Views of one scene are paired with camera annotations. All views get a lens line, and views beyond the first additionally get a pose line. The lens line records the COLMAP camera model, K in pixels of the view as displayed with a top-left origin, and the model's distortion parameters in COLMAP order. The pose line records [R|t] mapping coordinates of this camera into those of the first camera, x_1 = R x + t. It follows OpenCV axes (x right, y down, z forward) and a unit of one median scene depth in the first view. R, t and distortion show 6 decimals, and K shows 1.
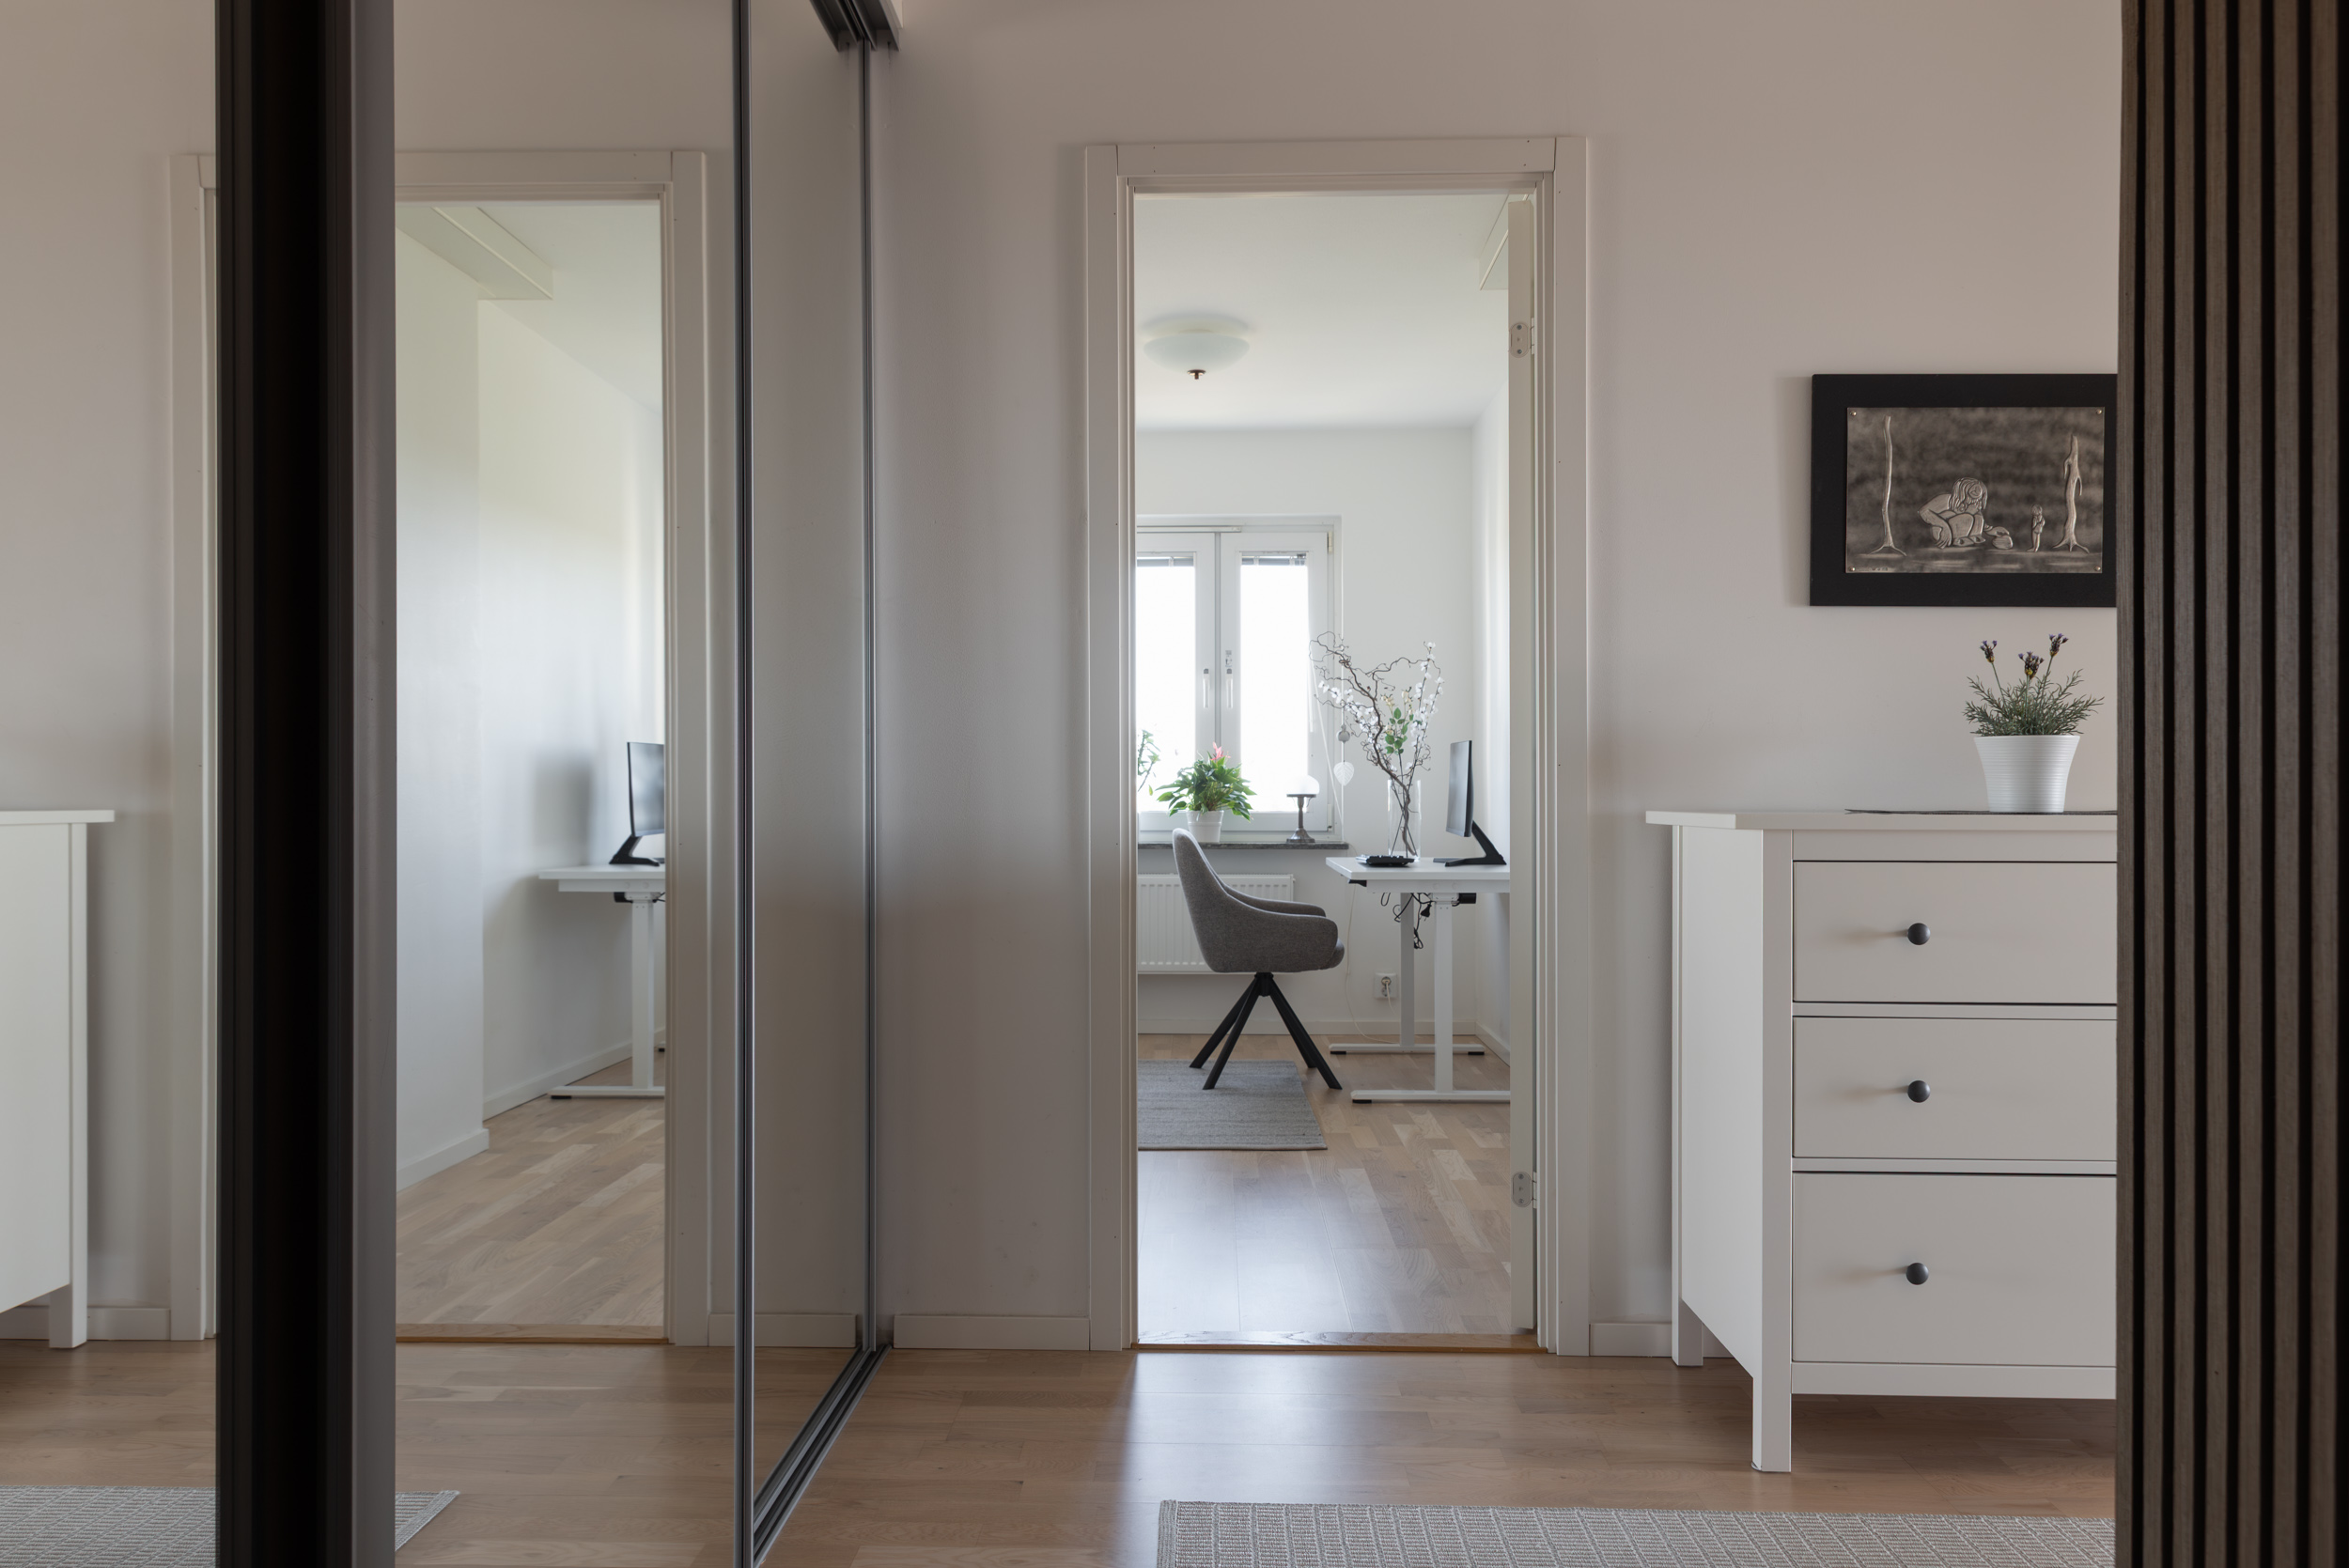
lens RADIAL K [[1588.4, 0, 1174.5], [0, 1588.4, 784.0], [0, 0, 1]] dist [0.002802, 0.000871]
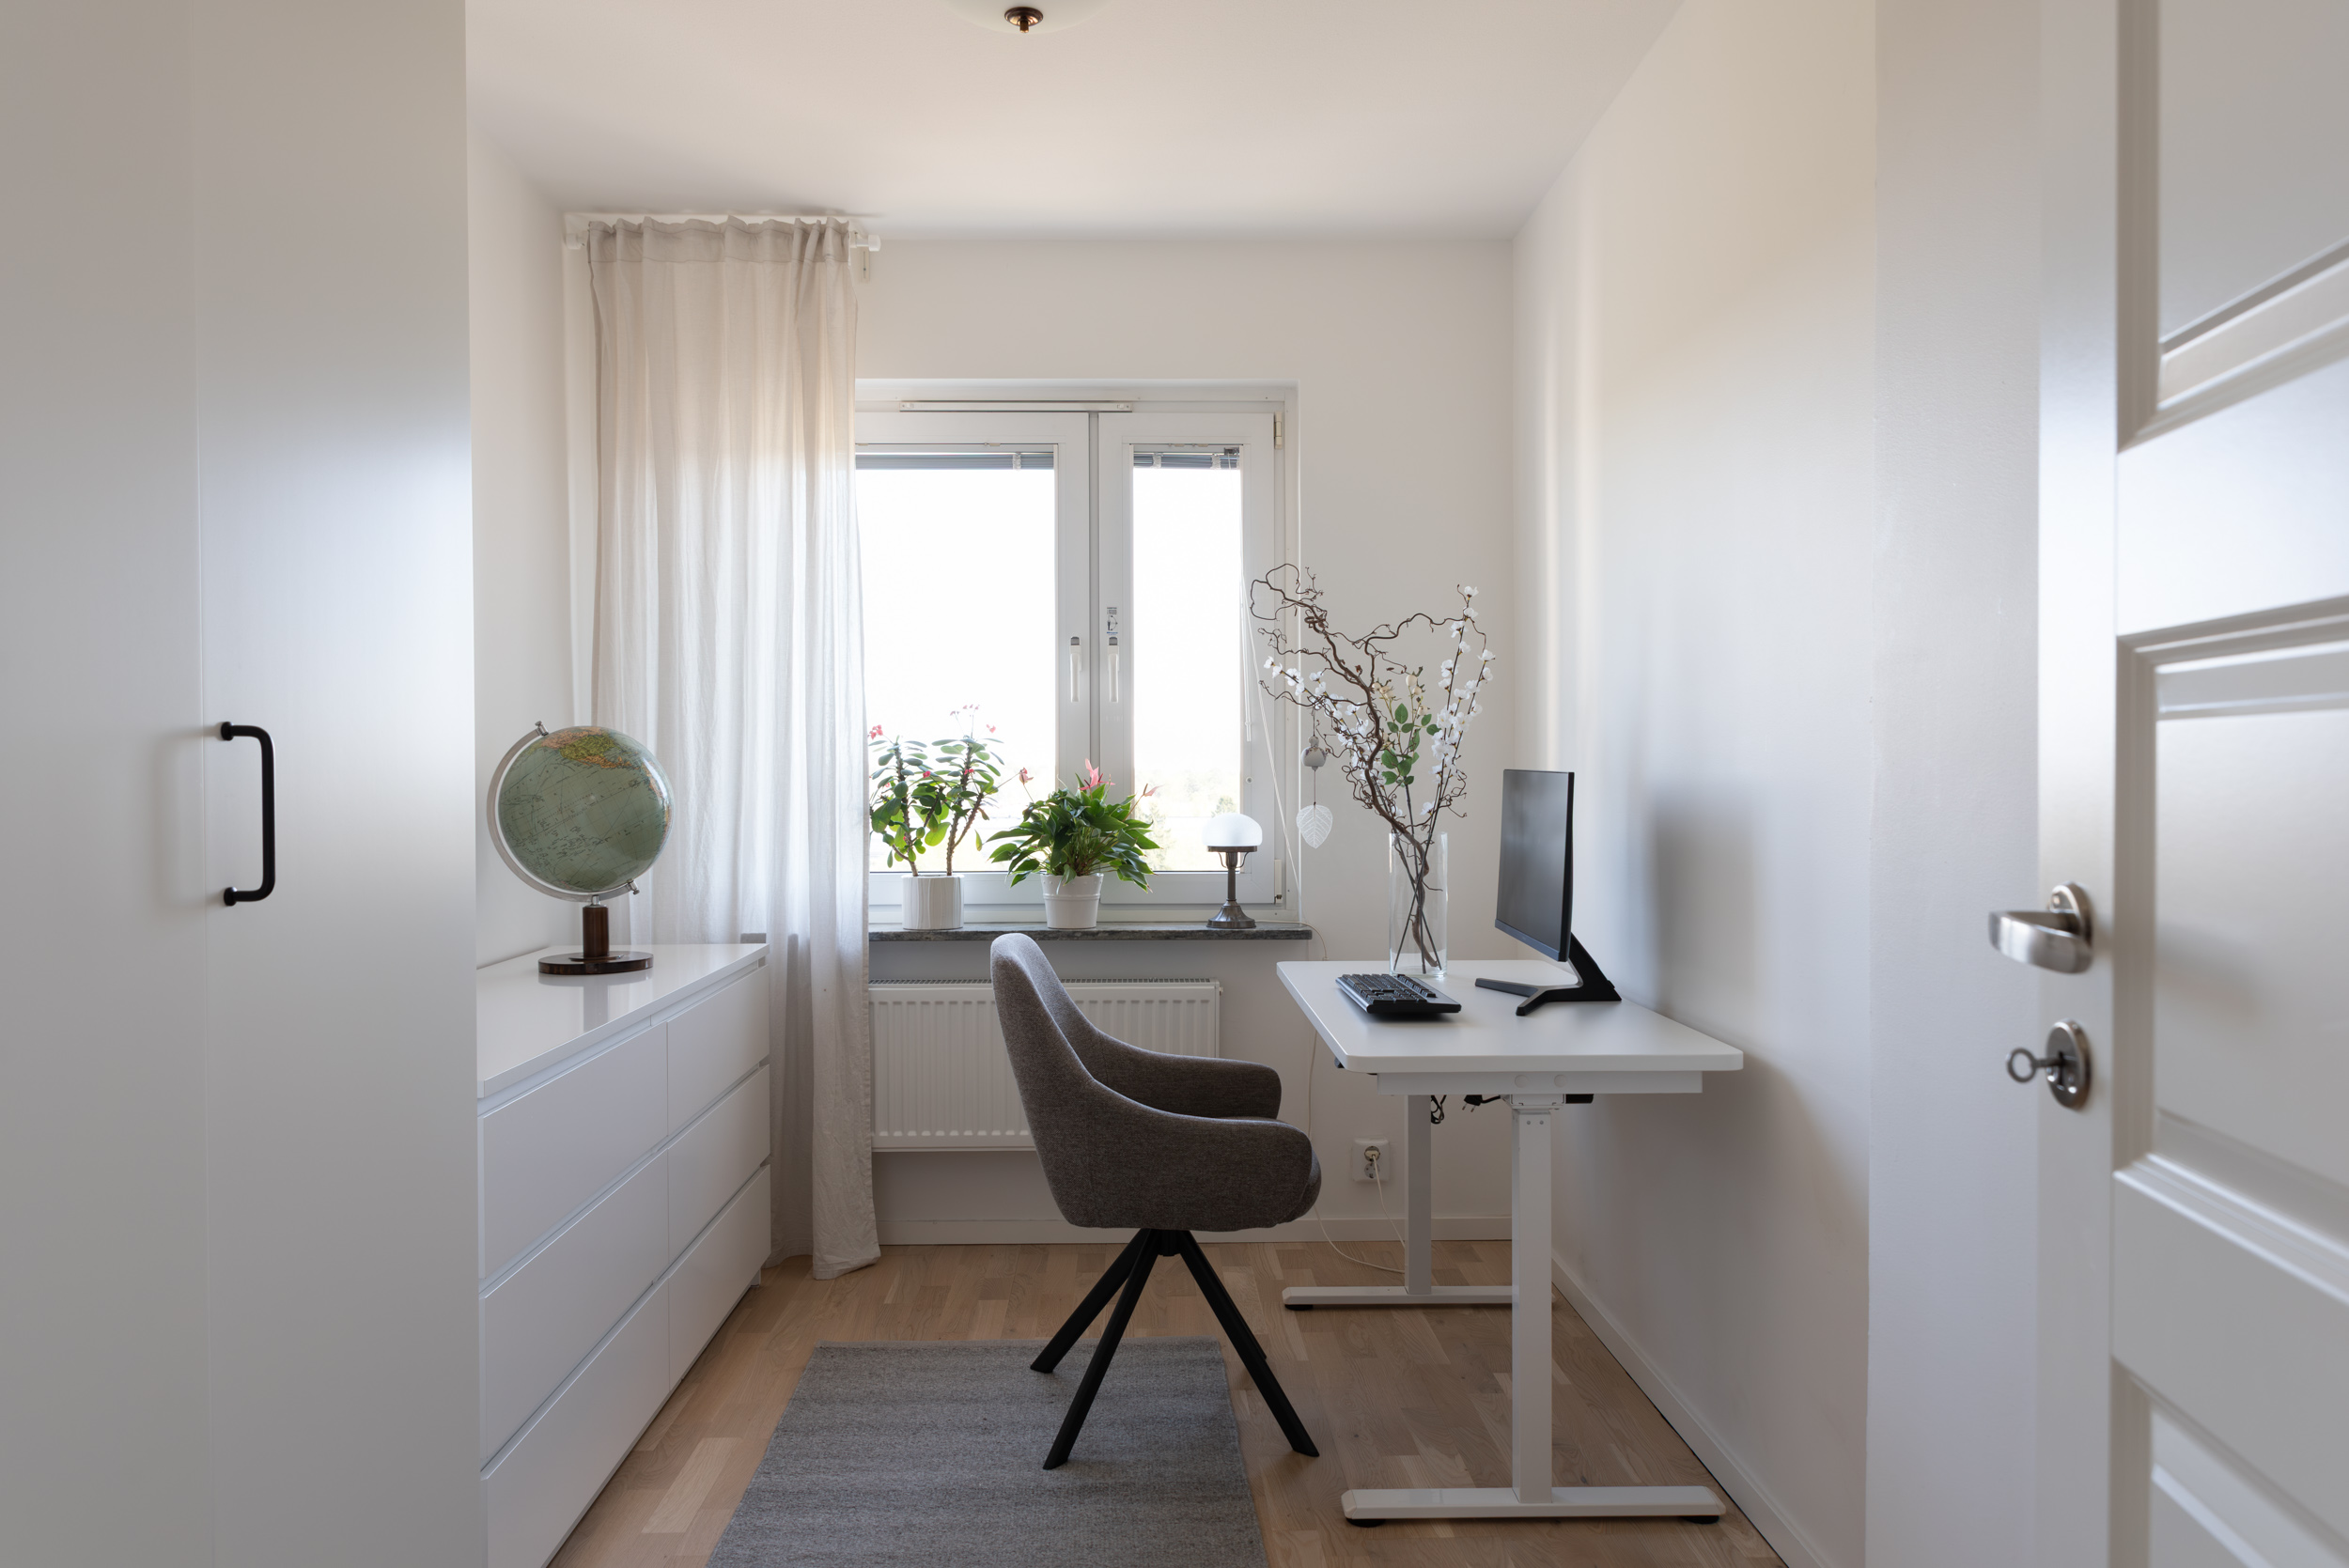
lens RADIAL K [[1697.9, 0, 1174.5], [0, 1697.9, 784.0], [0, 0, 1]] dist [-0.000835, 0.000170]
pose [[0.998564, -0.001905, 0.053534, 0.025070], [0.001533, 0.999974, 0.006986, -0.022720], [-0.053546, -0.006894, 0.998542, 0.381358]]
